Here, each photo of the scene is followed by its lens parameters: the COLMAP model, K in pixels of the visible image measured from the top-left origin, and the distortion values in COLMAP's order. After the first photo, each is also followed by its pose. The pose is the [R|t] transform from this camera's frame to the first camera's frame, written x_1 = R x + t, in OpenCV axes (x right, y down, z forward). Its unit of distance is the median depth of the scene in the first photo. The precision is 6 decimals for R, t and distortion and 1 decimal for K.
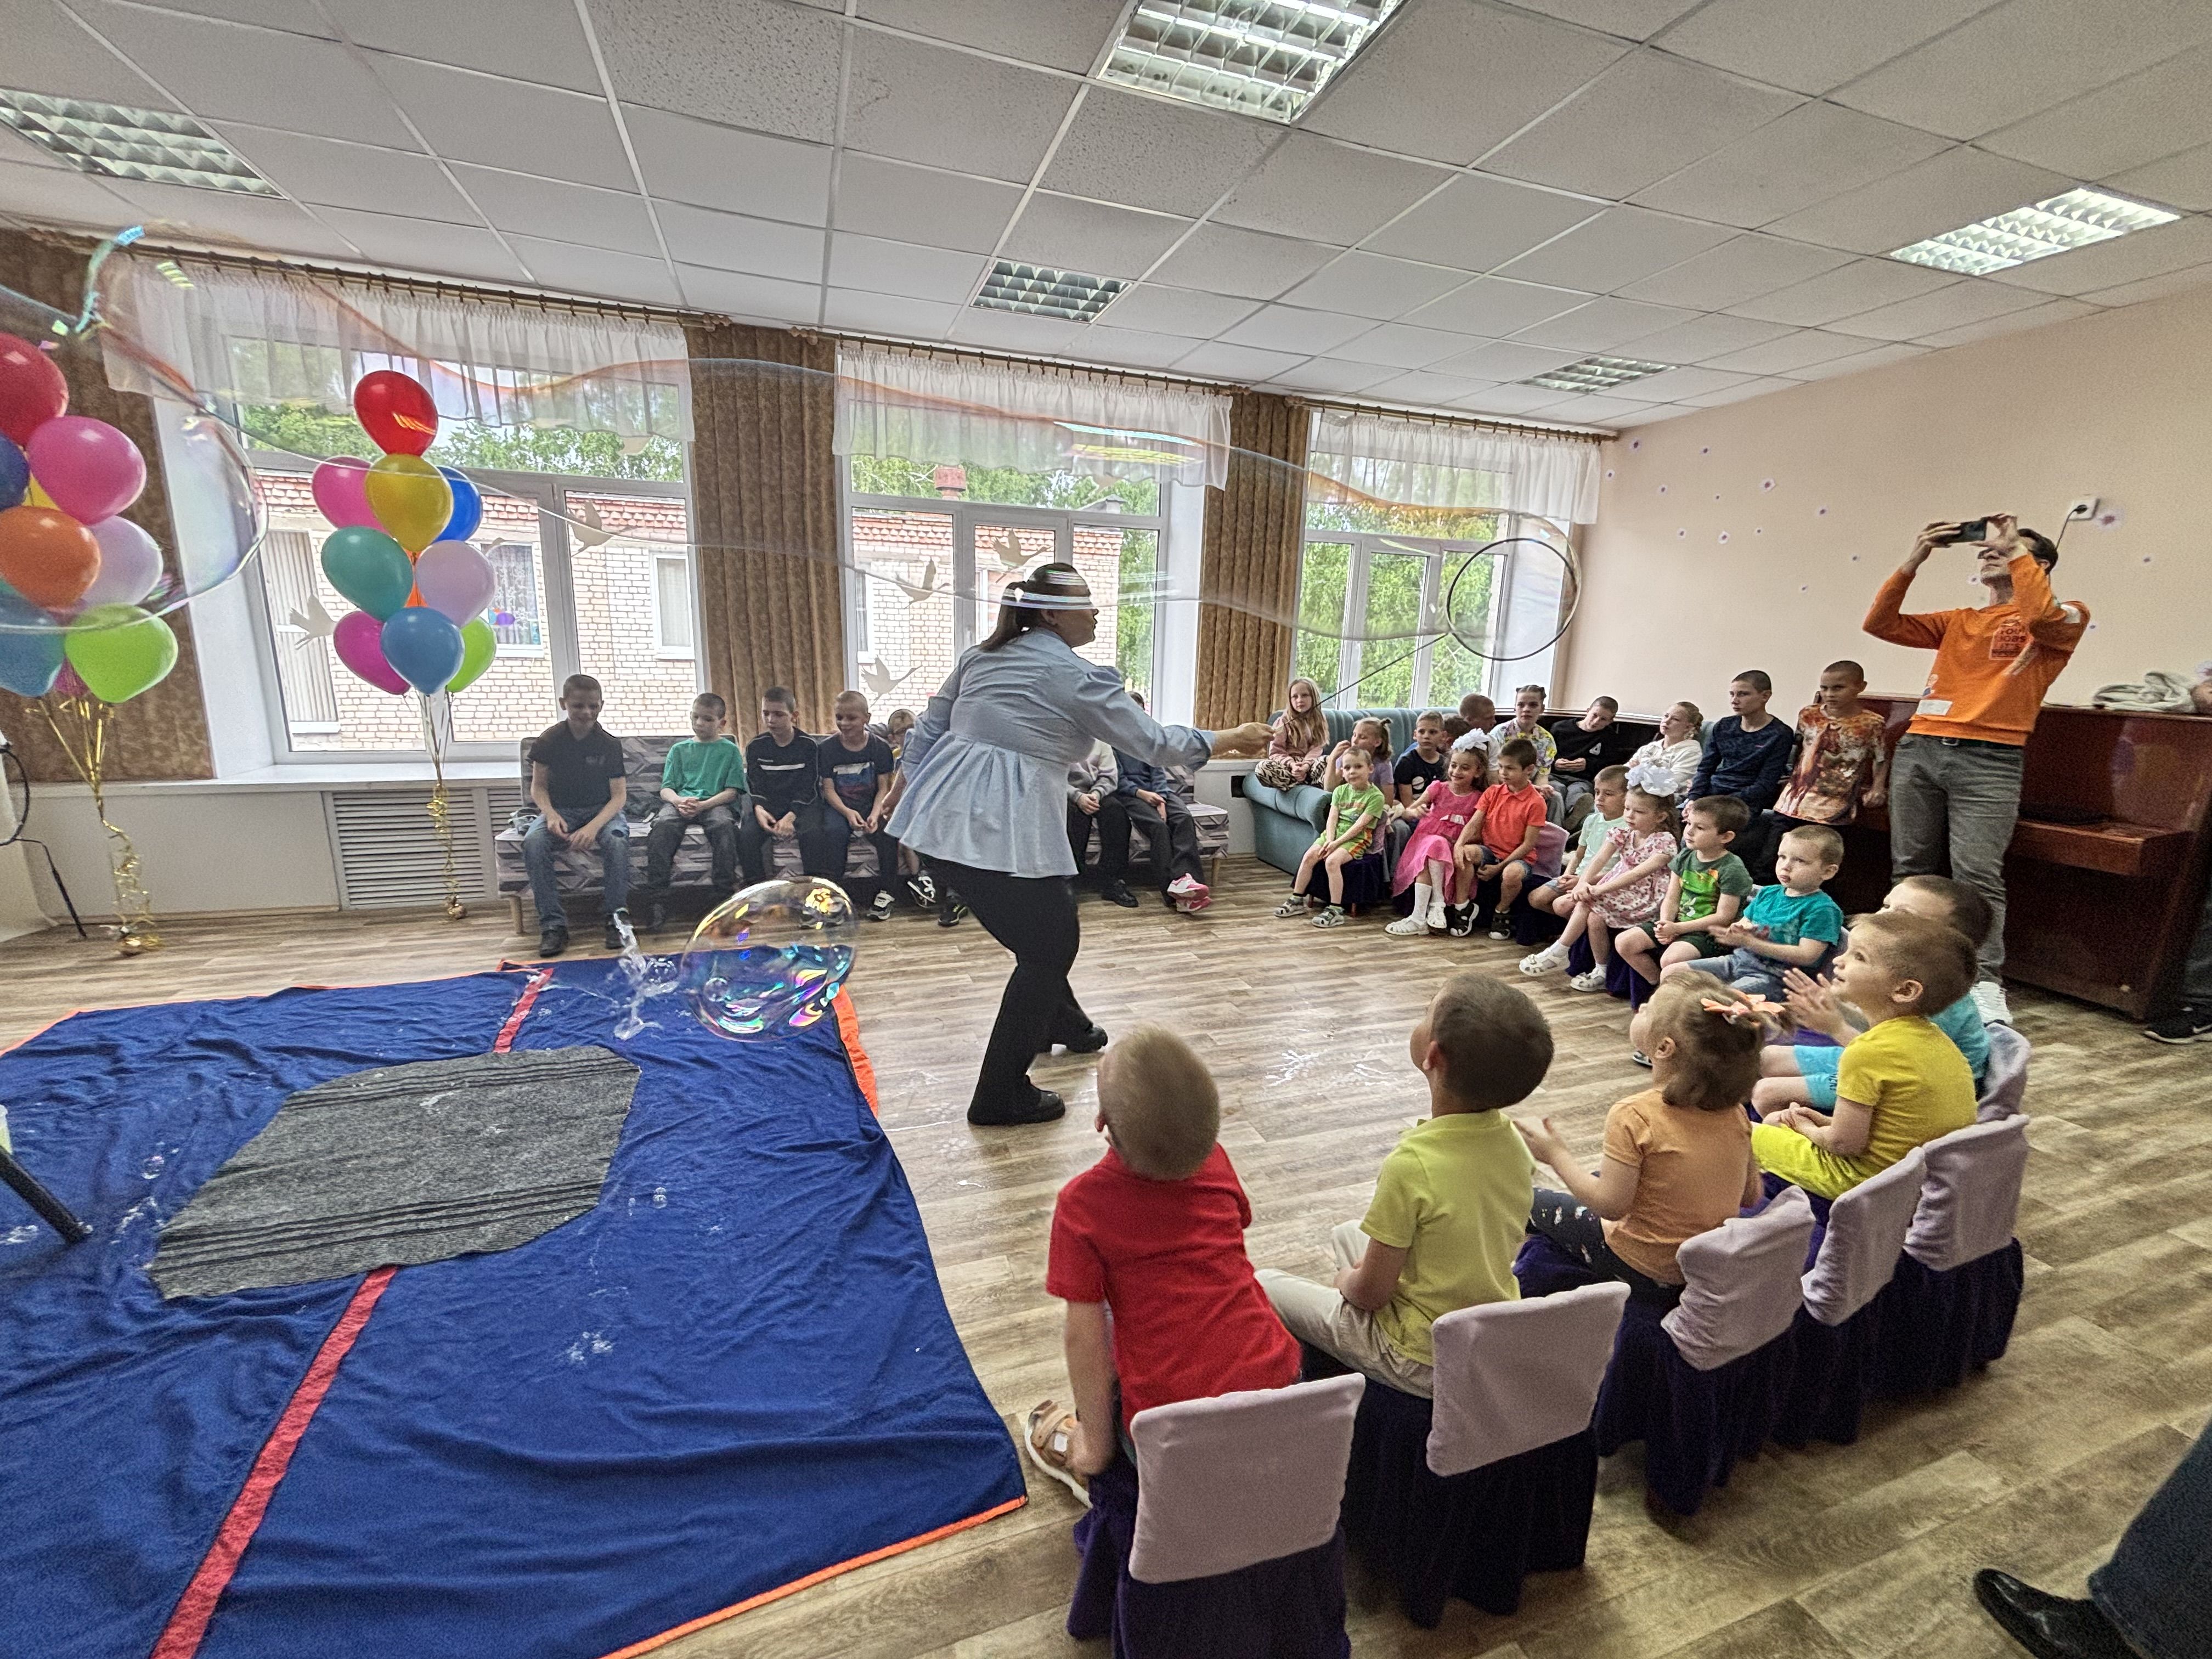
lens RADIAL K [[884.0, 0, 1112.1], [0, 884.0, 838.9], [0, 0, 1]] dist [0.000174, -0.000883]
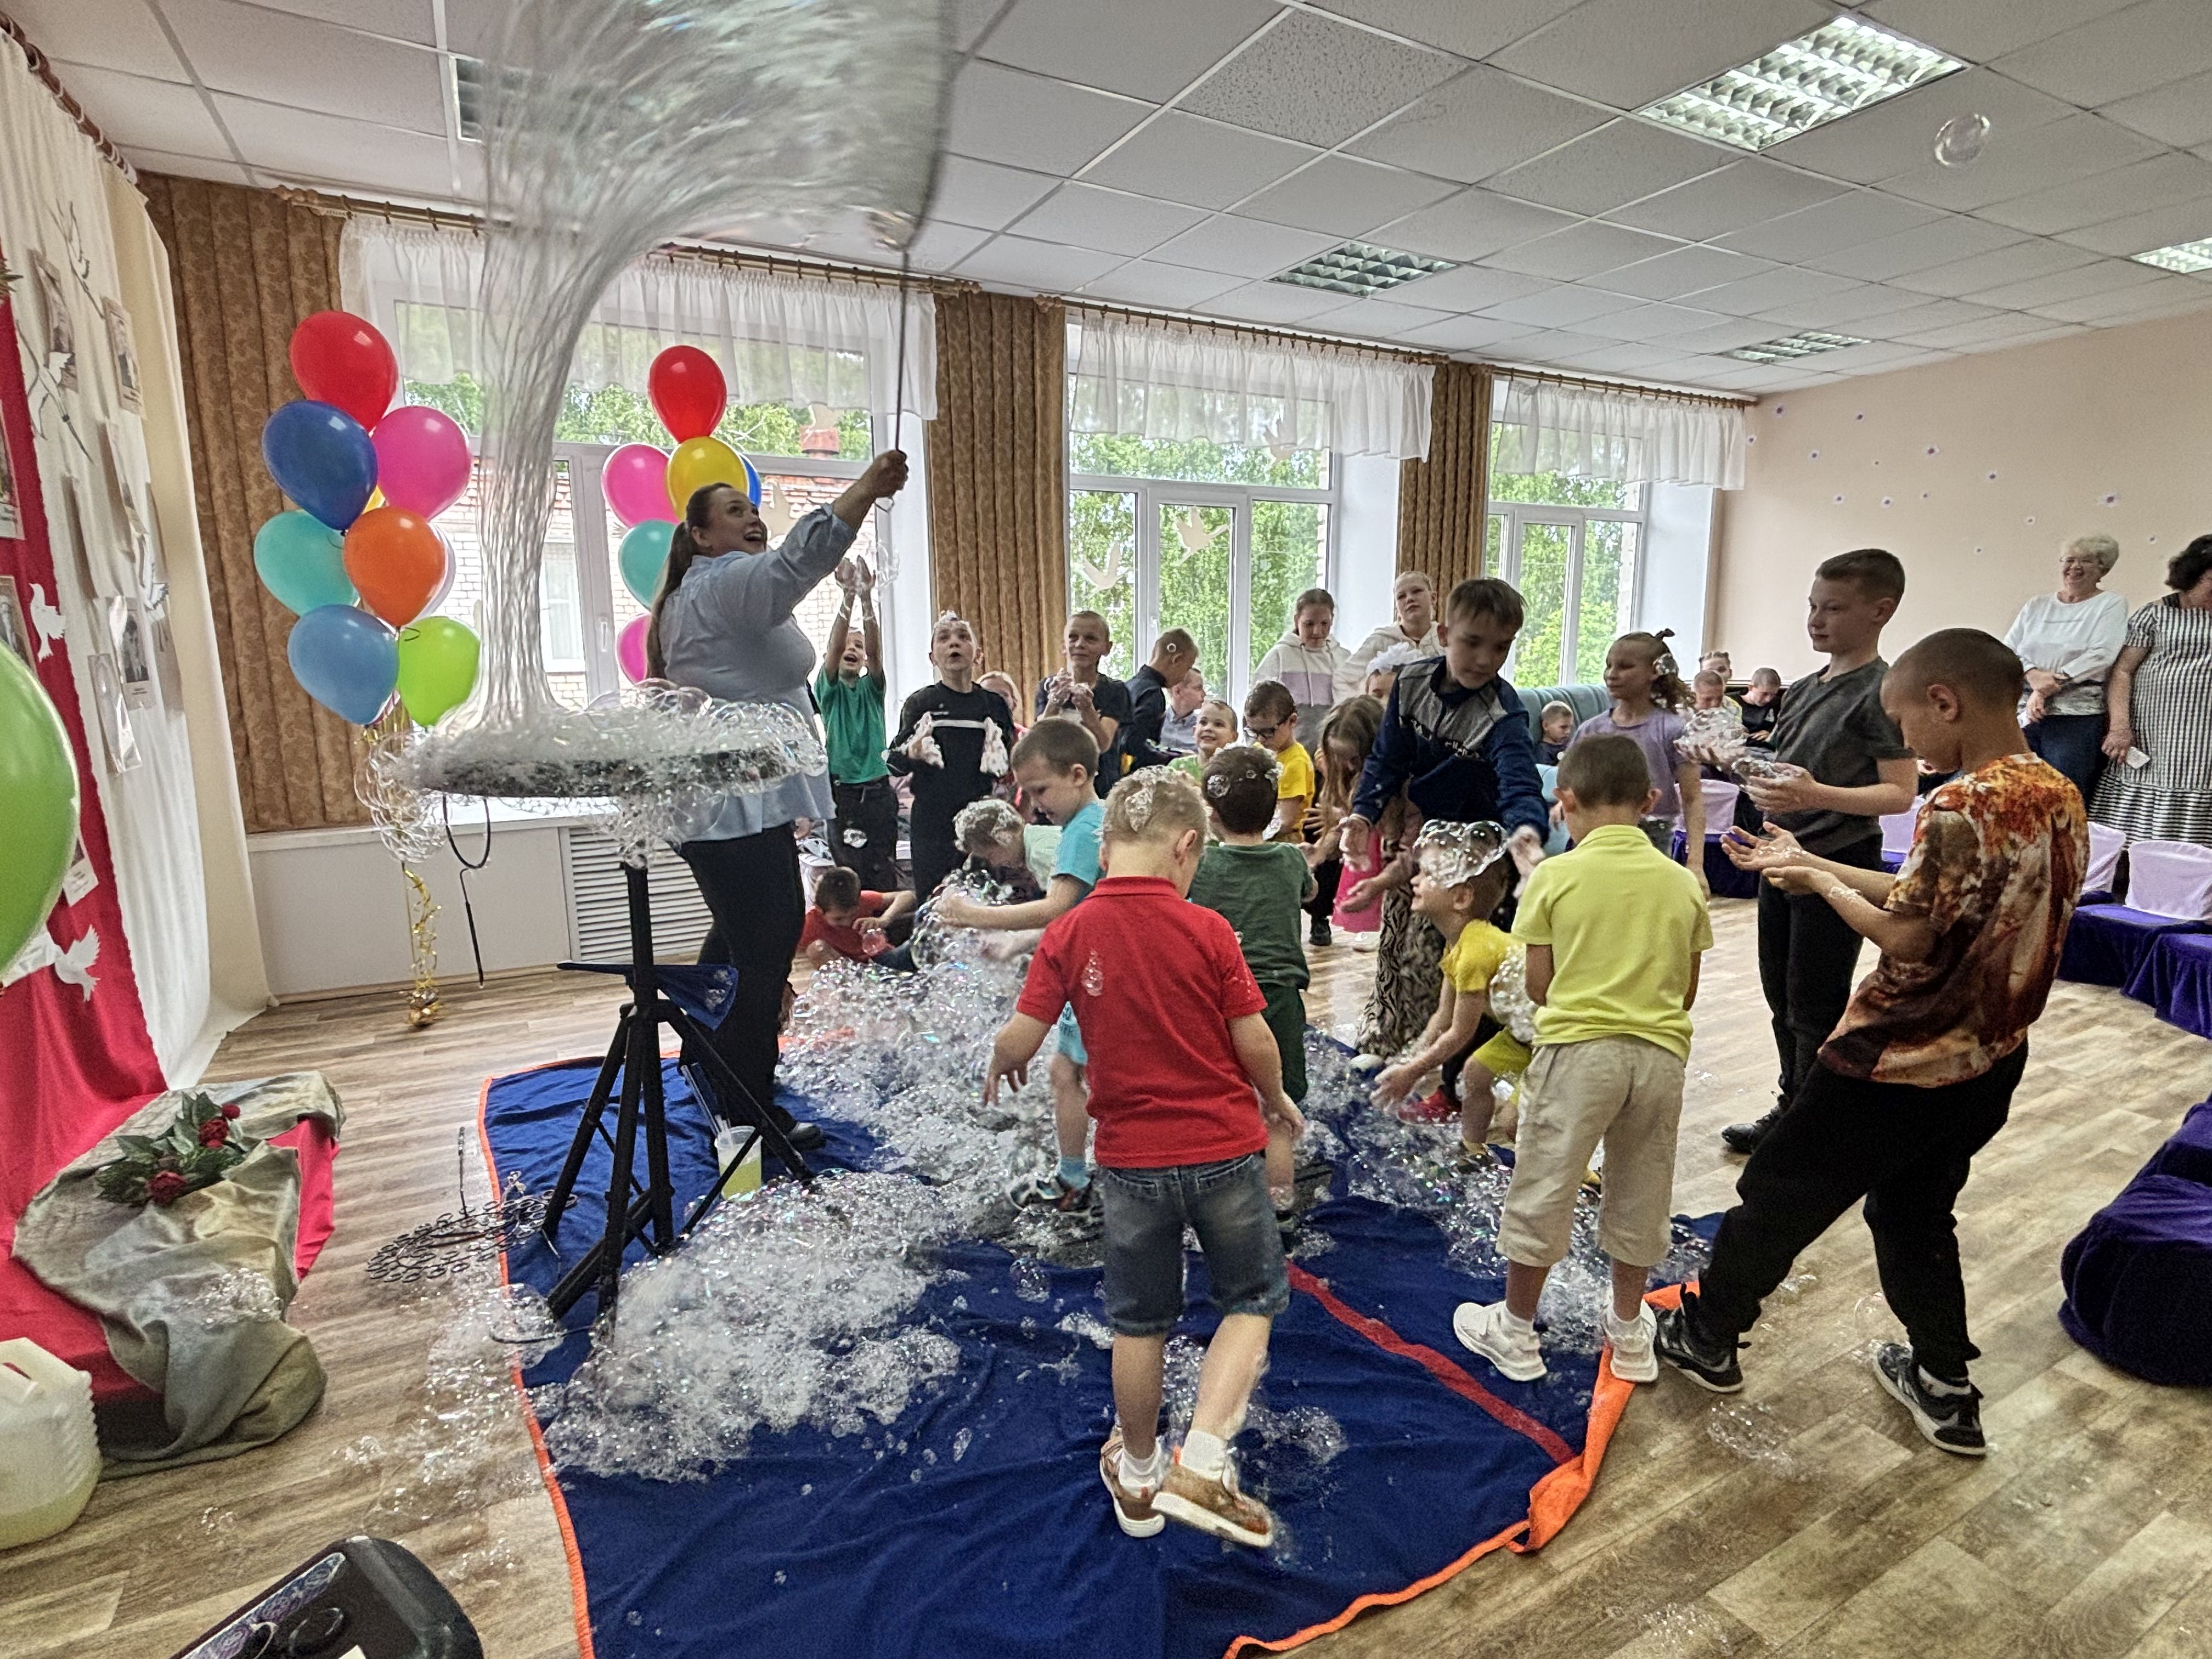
lens RADIAL K [[1112.0, 0, 1099.4], [0, 1112.0, 836.4], [0, 0, 1]] dist [-0.002071, 0.001546]
pose [[0.989403, -0.052868, 0.135226, -0.435699], [0.057152, 0.997973, -0.027995, 0.011911], [-0.133472, 0.035426, 0.990419, -0.112090]]
